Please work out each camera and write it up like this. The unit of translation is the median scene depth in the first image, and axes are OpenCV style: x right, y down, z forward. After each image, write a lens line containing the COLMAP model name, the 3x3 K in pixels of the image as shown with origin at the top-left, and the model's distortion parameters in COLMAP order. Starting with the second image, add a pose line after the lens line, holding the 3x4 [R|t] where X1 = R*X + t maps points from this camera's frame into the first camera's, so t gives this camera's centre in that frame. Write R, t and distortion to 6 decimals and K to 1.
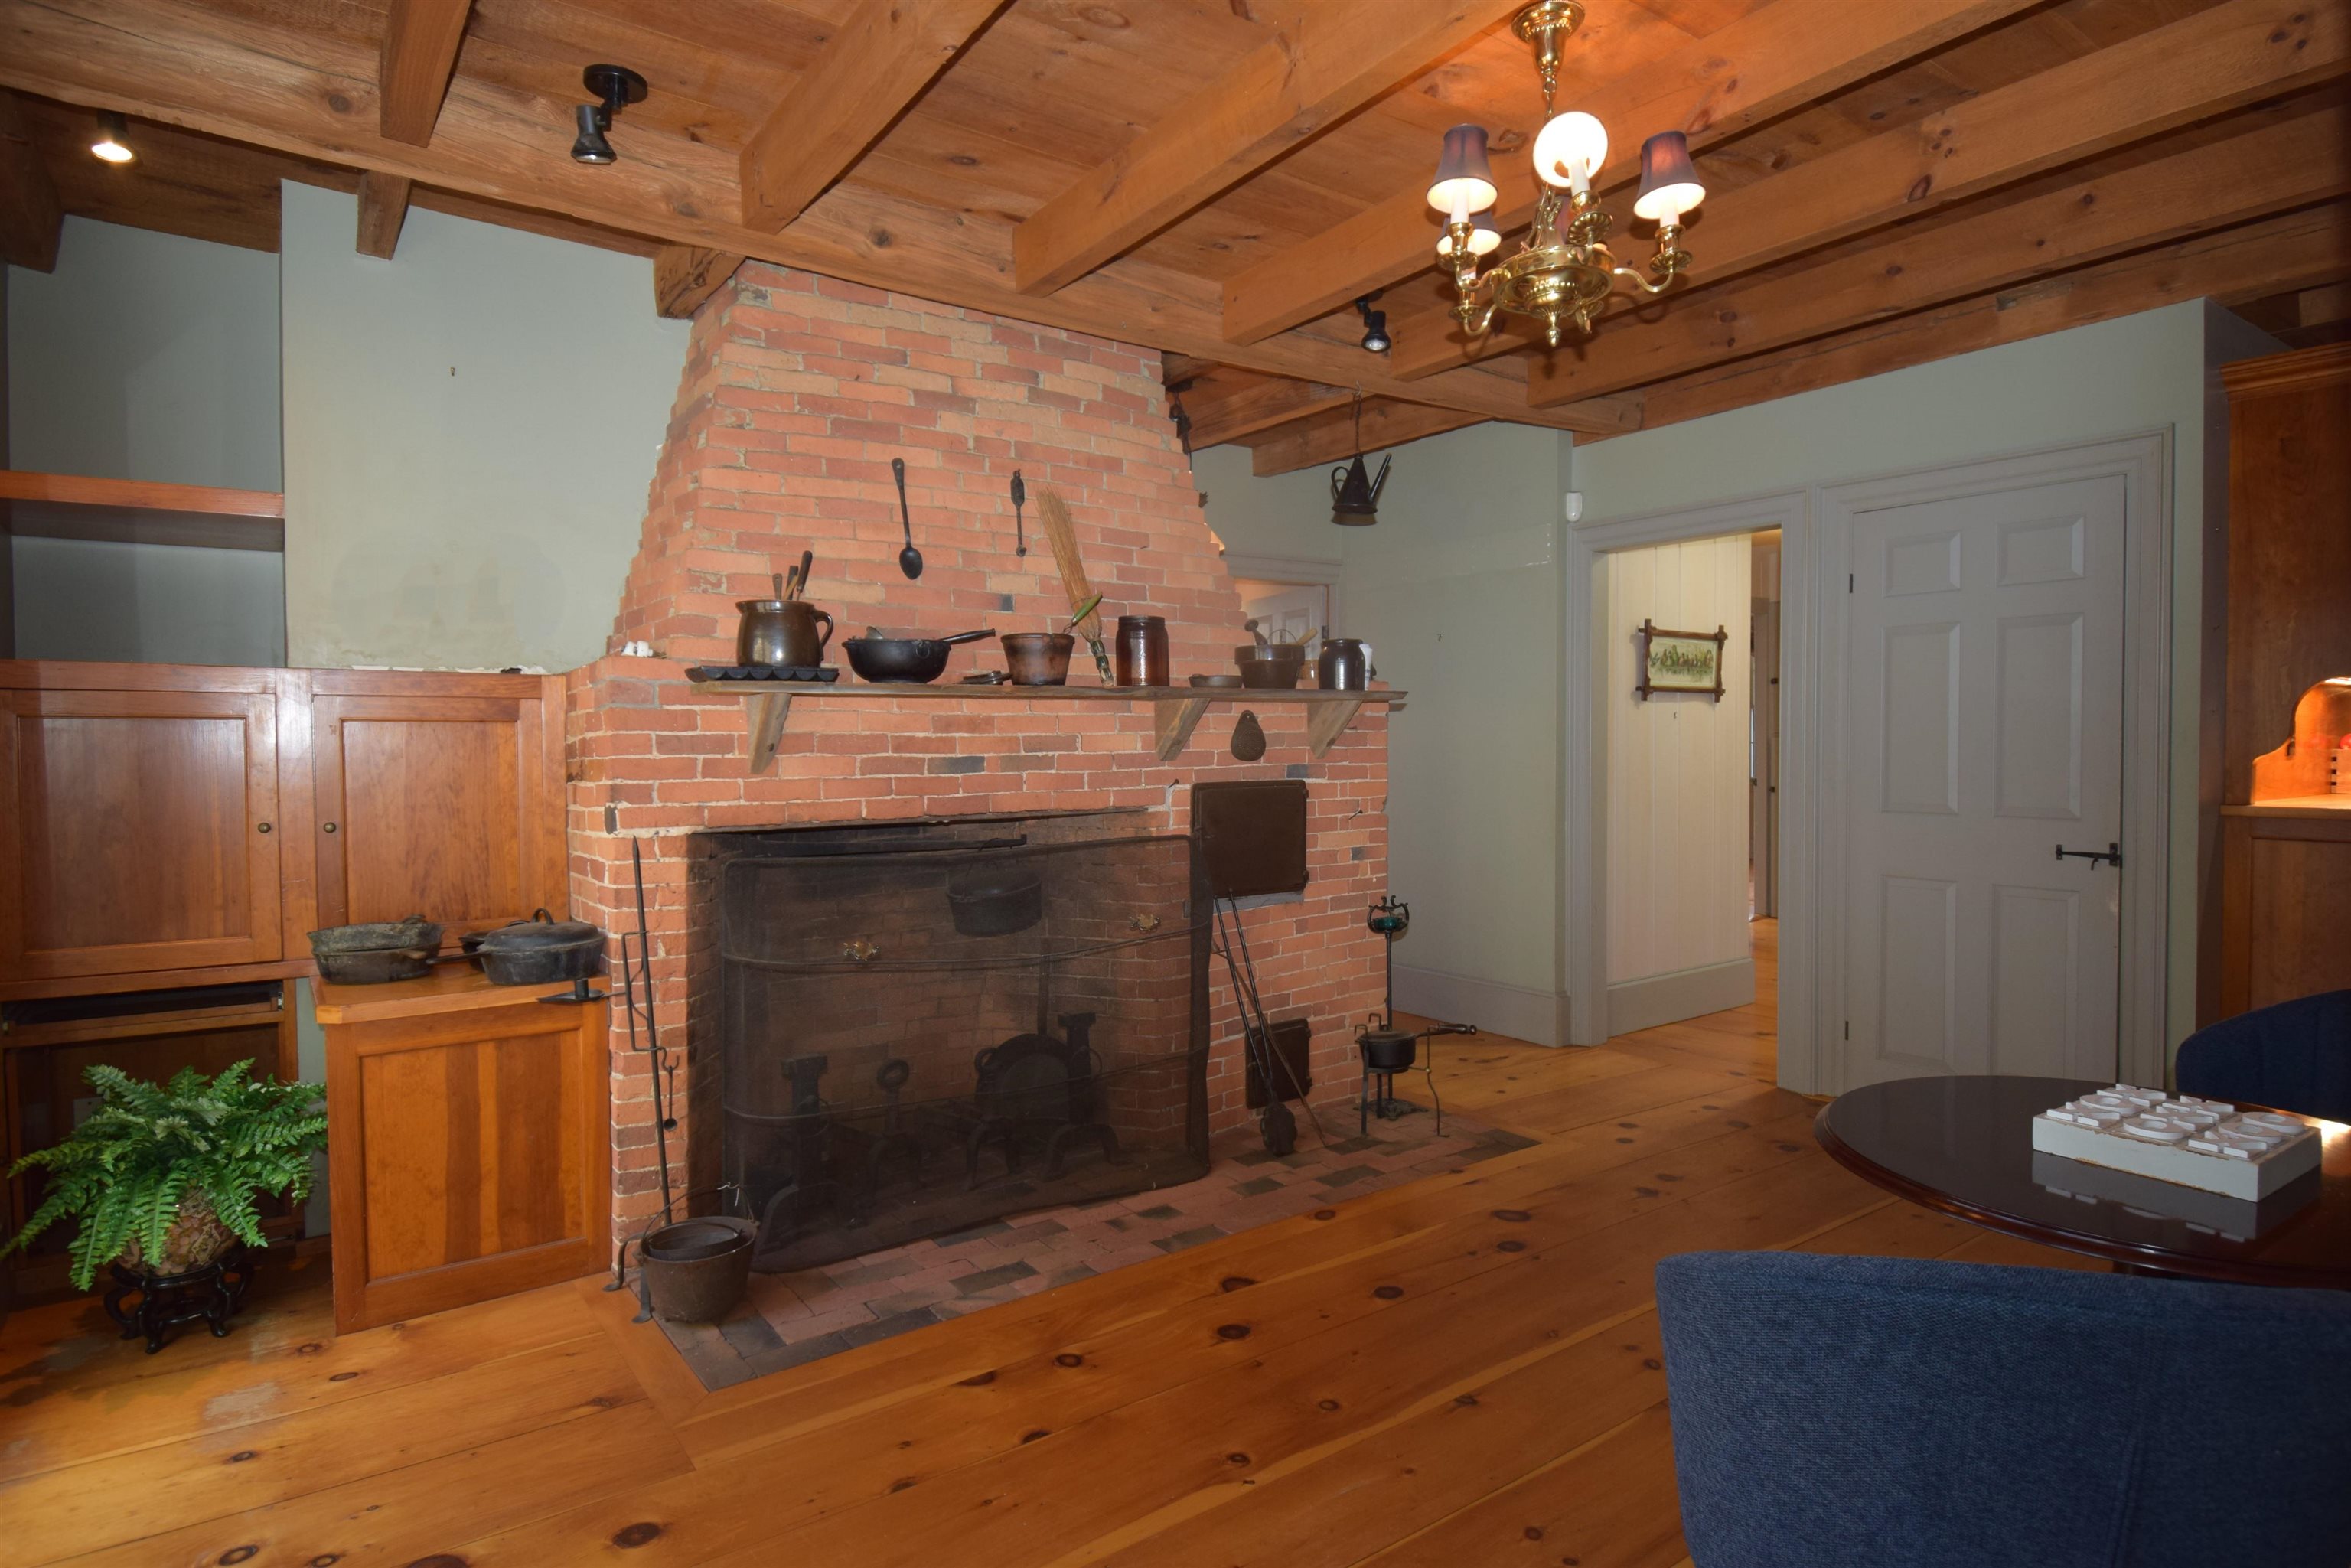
lens RADIAL K [[1271.7, 0, 1185.0], [0, 1271.7, 769.7], [0, 0, 1]] dist [-0.007338, -0.001683]
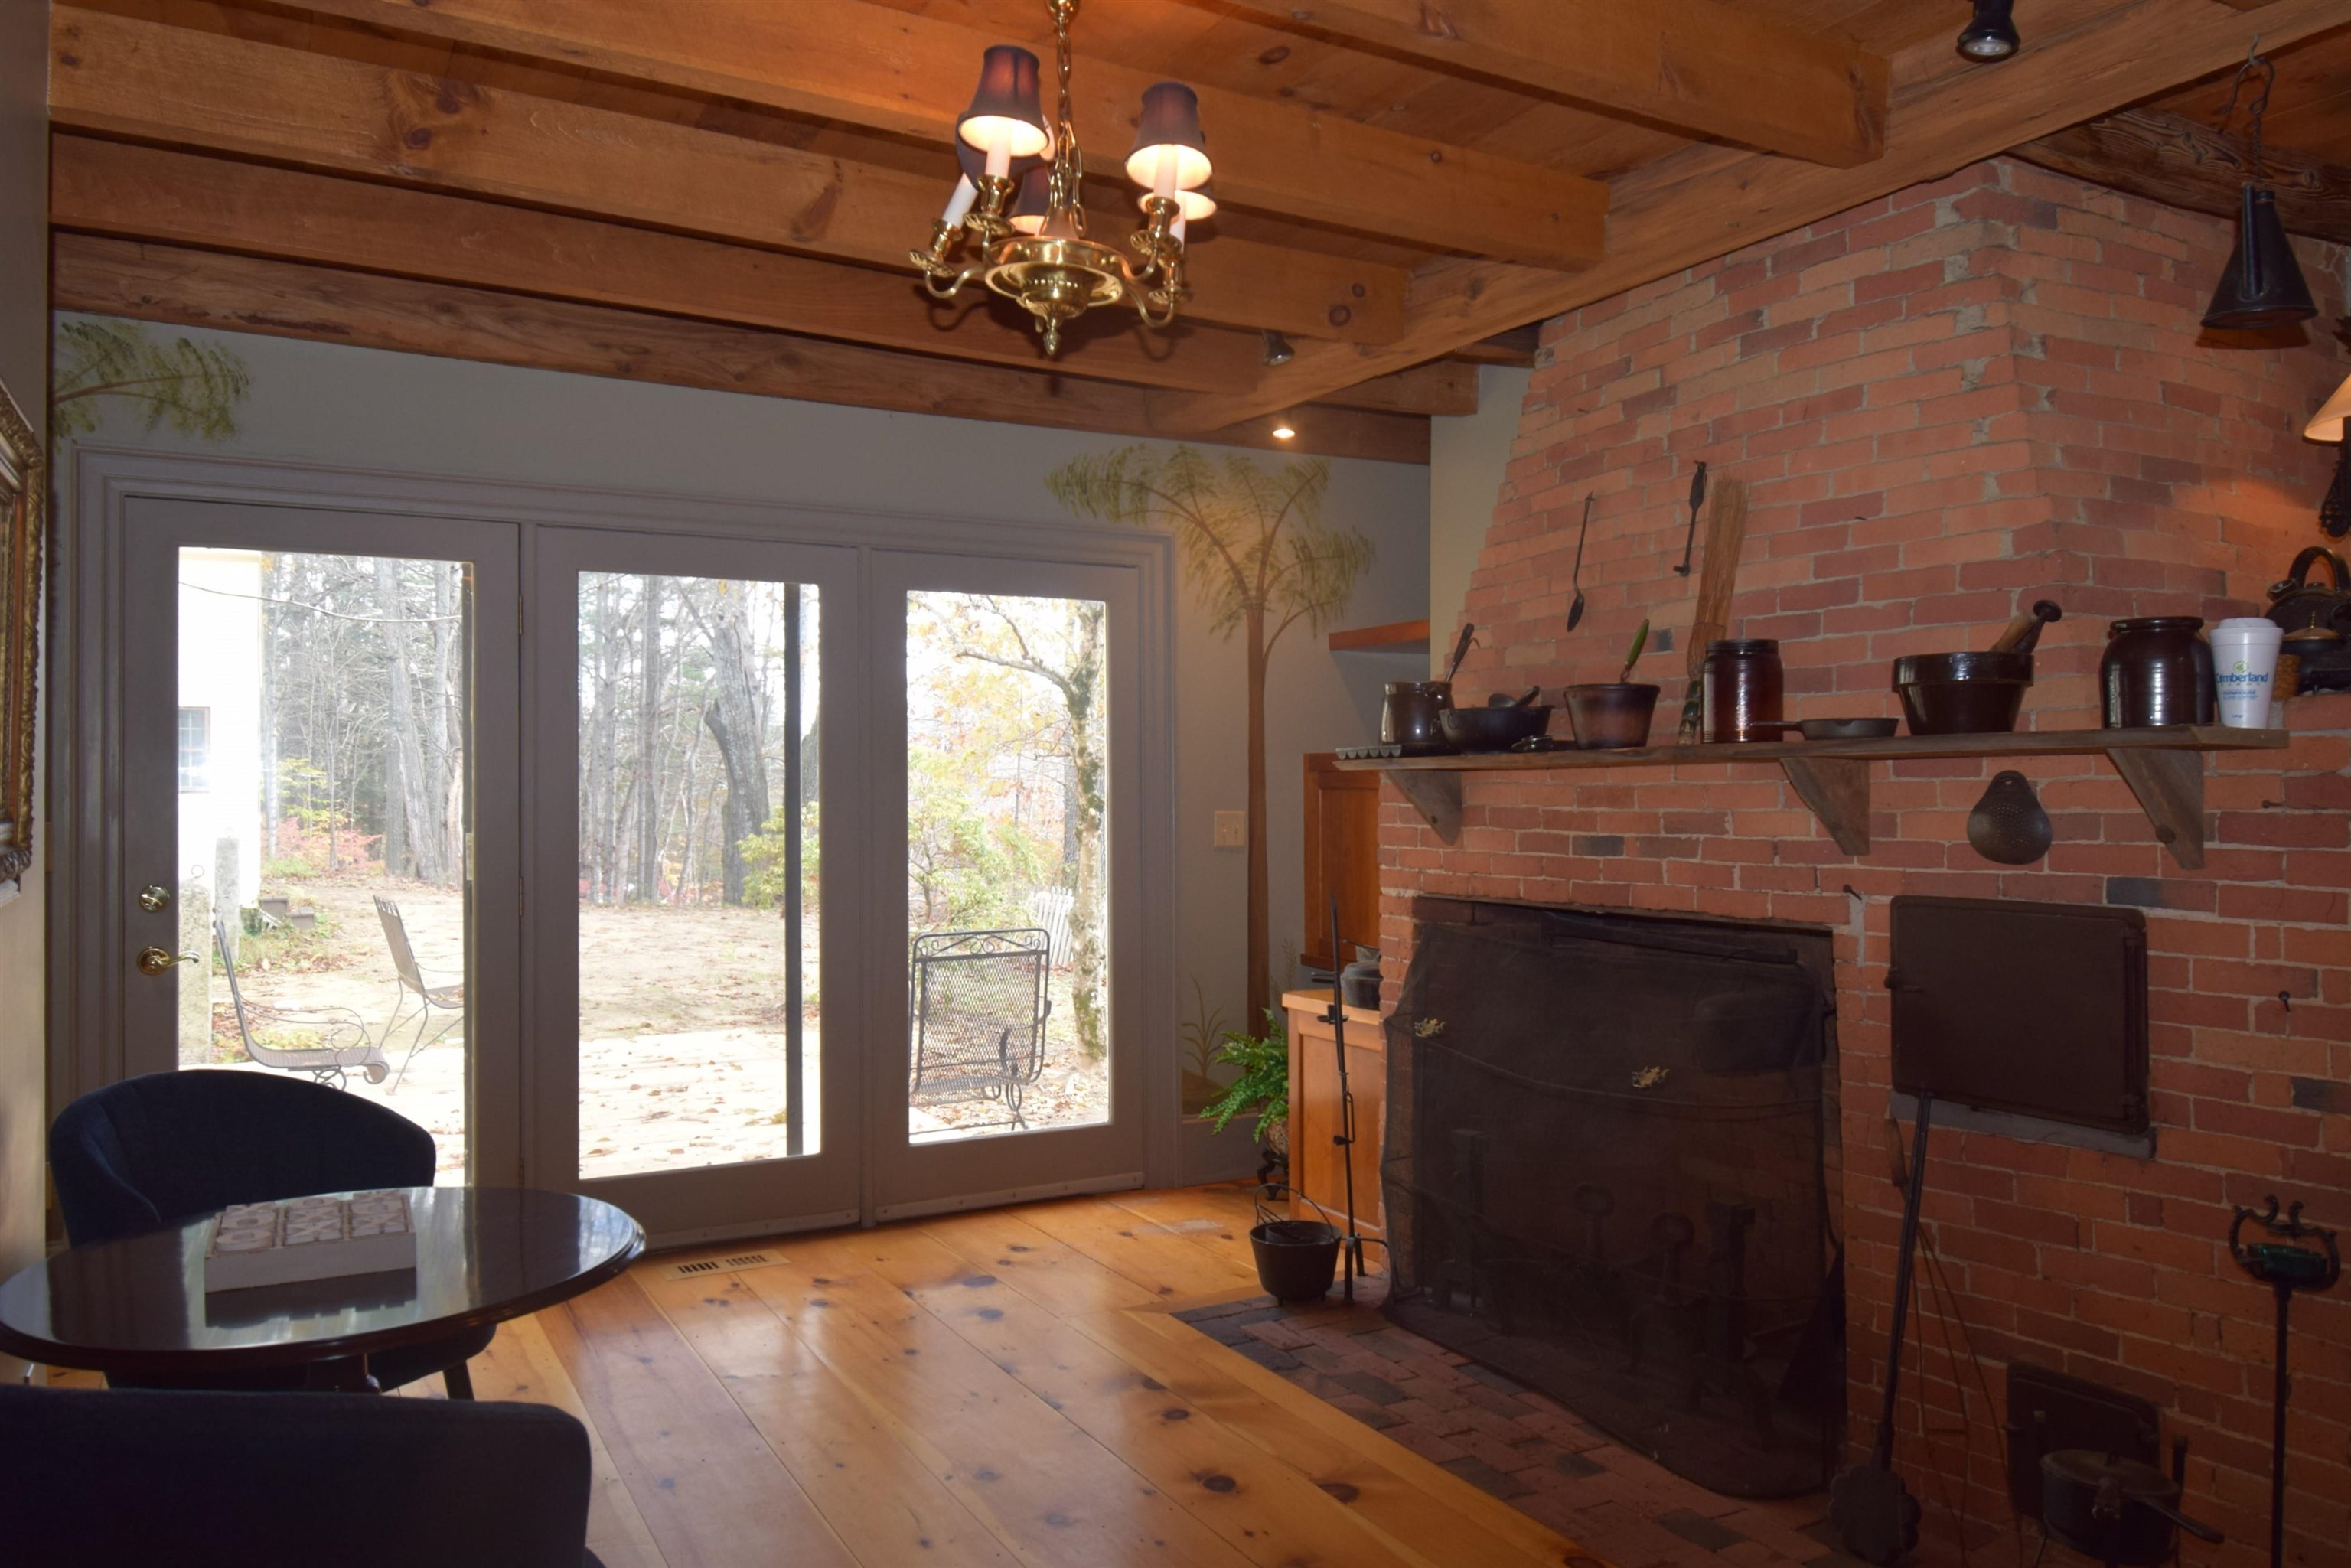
lens RADIAL K [[1663.0, 0, 1174.9], [0, 1663.0, 781.0], [0, 0, 1]] dist [-0.004474, -0.005412]
pose [[-0.131564, -0.001504, -0.991307, 0.887214], [-0.021698, 0.999764, 0.001363, -0.039250], [0.991070, 0.021688, -0.131565, 0.819815]]
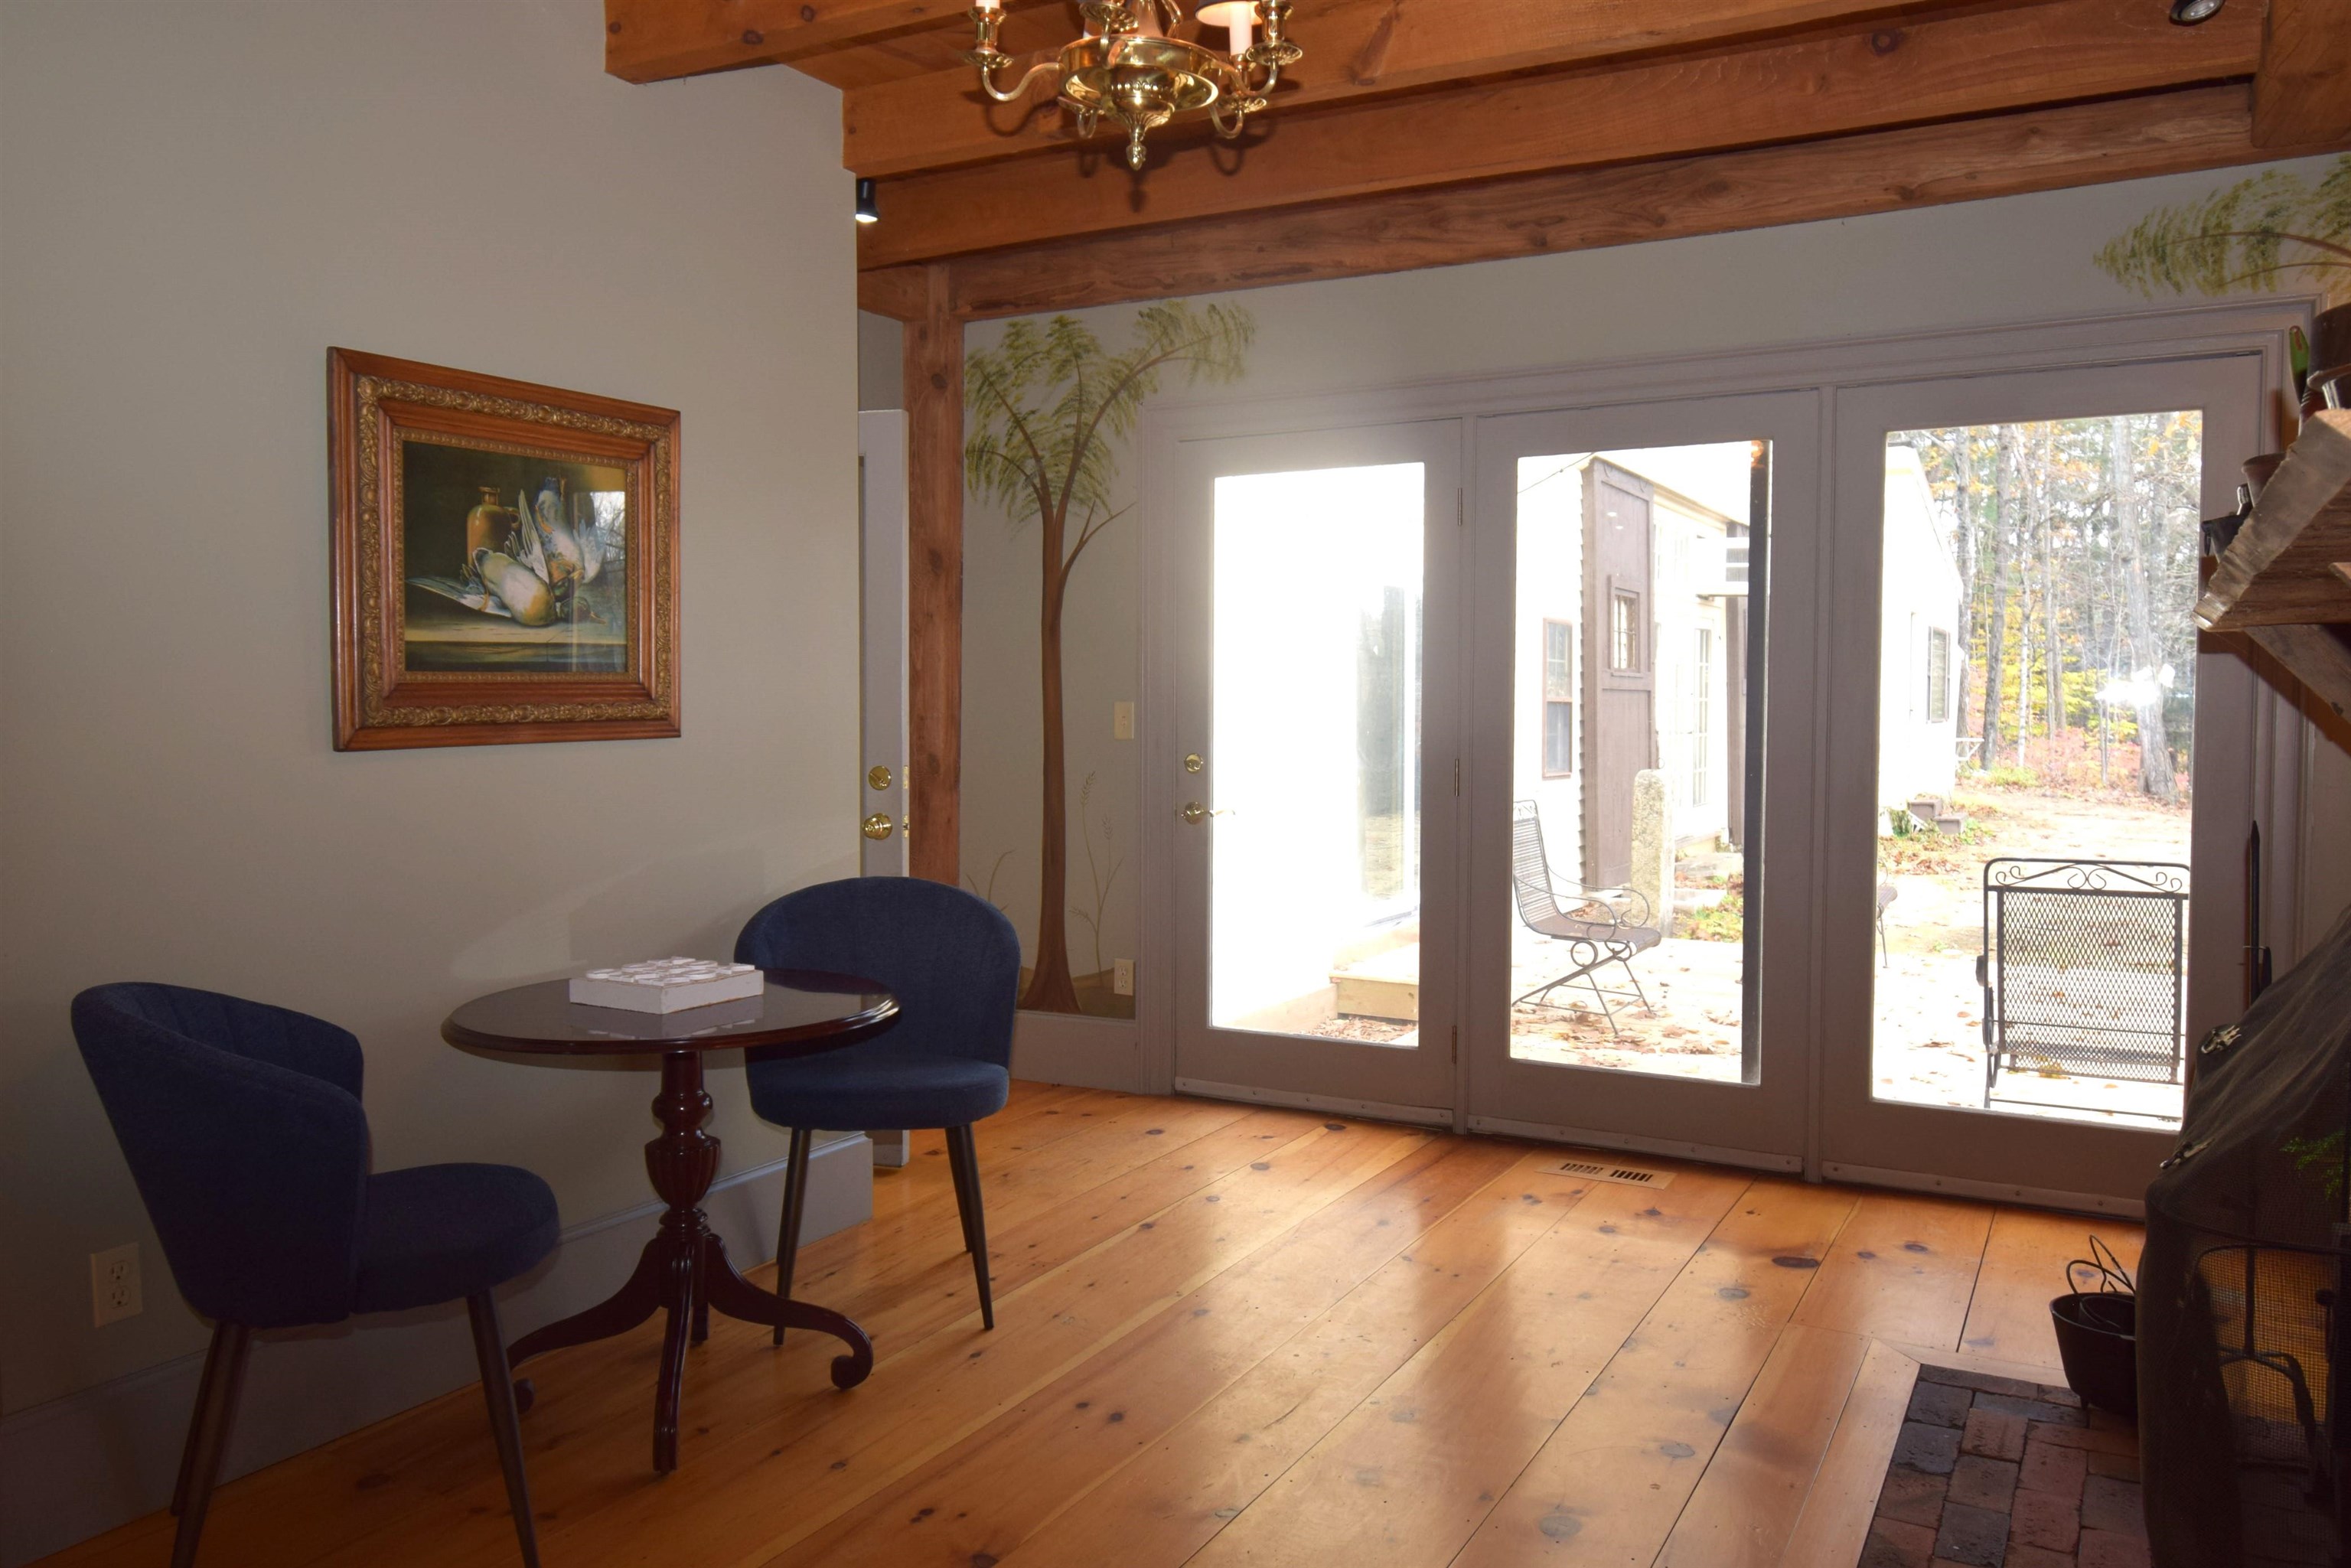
lens RADIAL K [[1663.0, 0, 1174.1], [0, 1663.0, 790.1], [0, 0, 1]] dist [-0.004474, -0.005412]
pose [[-0.909870, 0.022599, -0.414278, 0.452352], [-0.010631, 0.996918, 0.077732, -0.030056], [0.414758, 0.075130, -0.906825, 1.271461]]
